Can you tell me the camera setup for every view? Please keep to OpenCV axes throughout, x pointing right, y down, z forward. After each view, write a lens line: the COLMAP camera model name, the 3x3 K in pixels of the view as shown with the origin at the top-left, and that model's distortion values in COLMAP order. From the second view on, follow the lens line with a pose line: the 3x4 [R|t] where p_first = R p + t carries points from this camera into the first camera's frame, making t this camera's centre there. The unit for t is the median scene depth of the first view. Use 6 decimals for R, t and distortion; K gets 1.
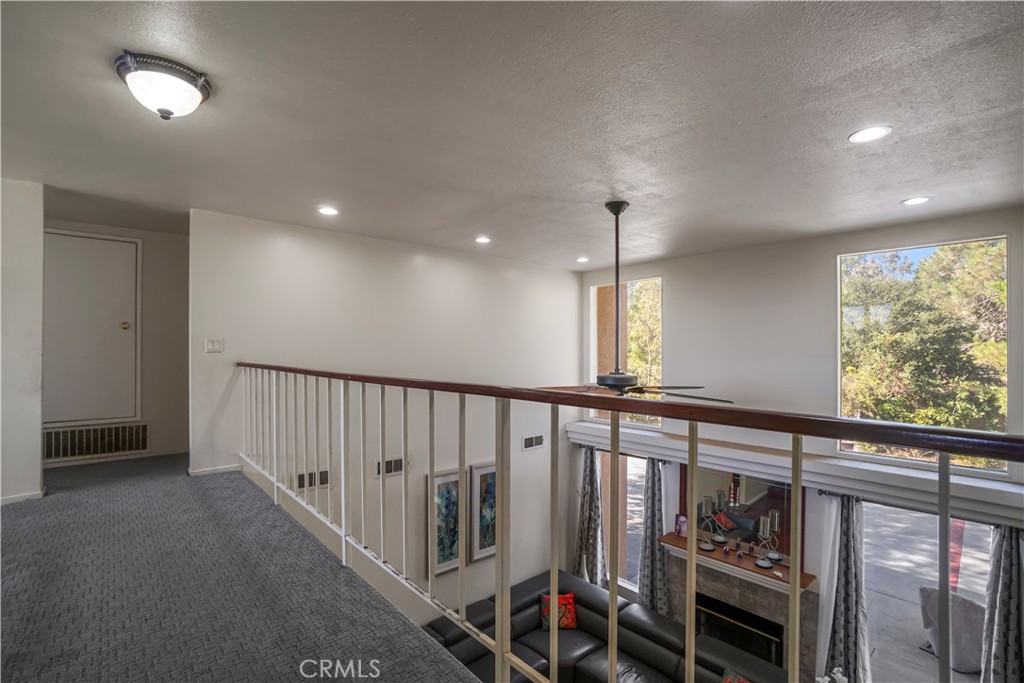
lens RADIAL K [[451.5, 0, 503.9], [0, 451.5, 342.9], [0, 0, 1]] dist [-0.060582, 0.021054]
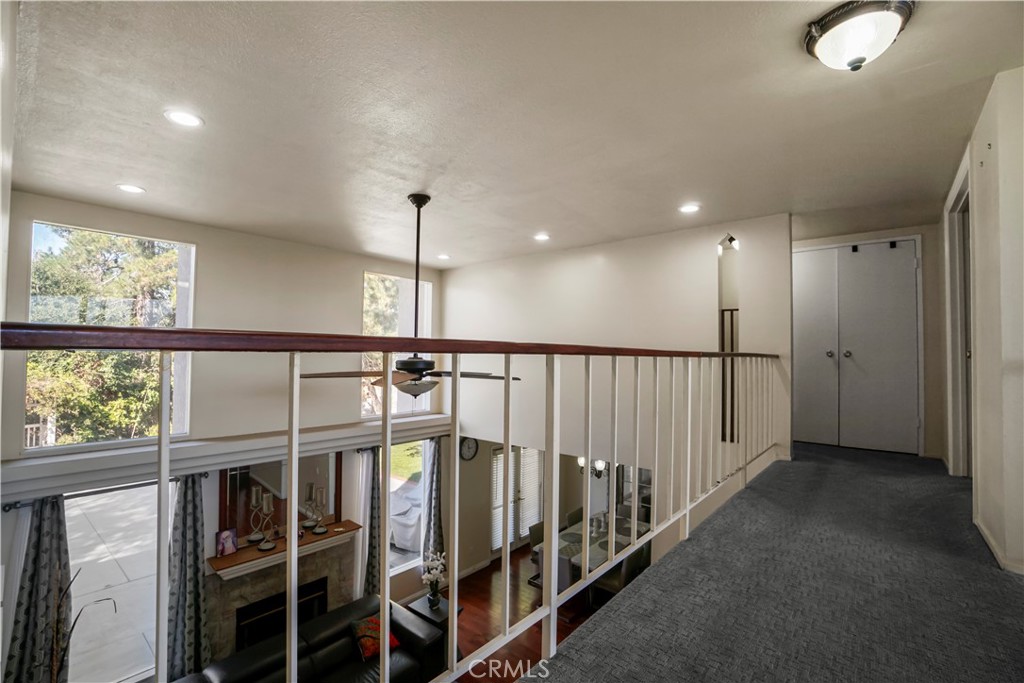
lens RADIAL K [[451.5, 0, 503.9], [0, 451.5, 342.9], [0, 0, 1]] dist [-0.060582, 0.021054]
pose [[-0.153695, 0.027249, 0.987743, -0.510308], [-0.035678, 0.998815, -0.033106, 0.036291], [-0.987474, -0.040329, -0.152541, 0.600119]]
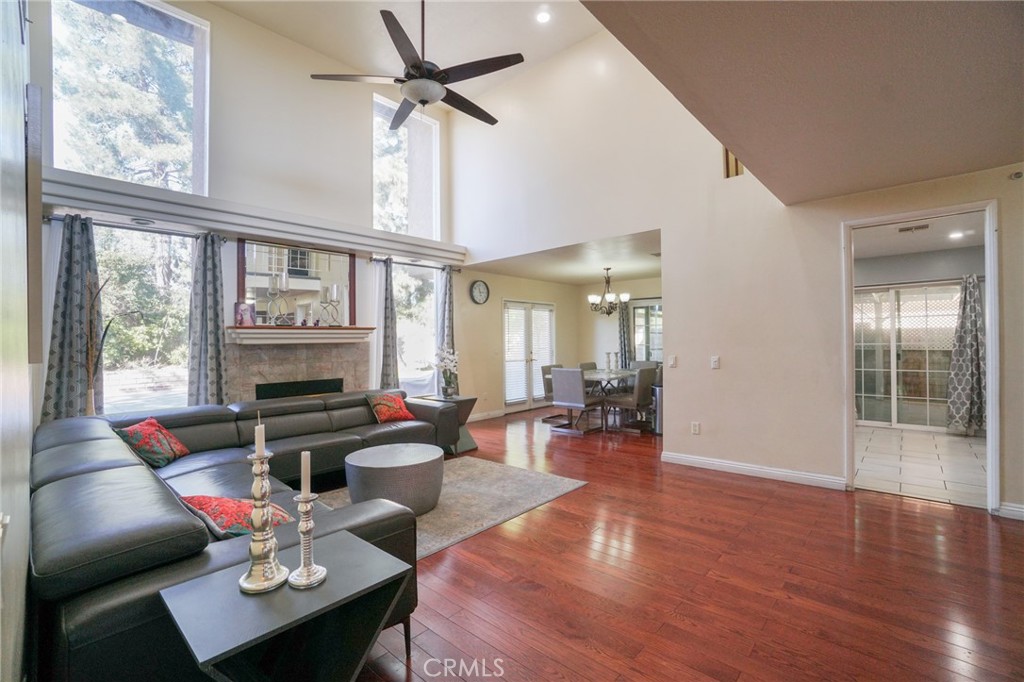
lens RADIAL K [[451.5, 0, 503.9], [0, 451.5, 342.4], [0, 0, 1]] dist [-0.060582, 0.021054]
pose [[-0.124345, 0.002900, 0.992235, -0.518804], [-0.011297, 0.999927, -0.004338, 0.450339], [-0.992175, -0.011748, -0.124303, 0.583292]]
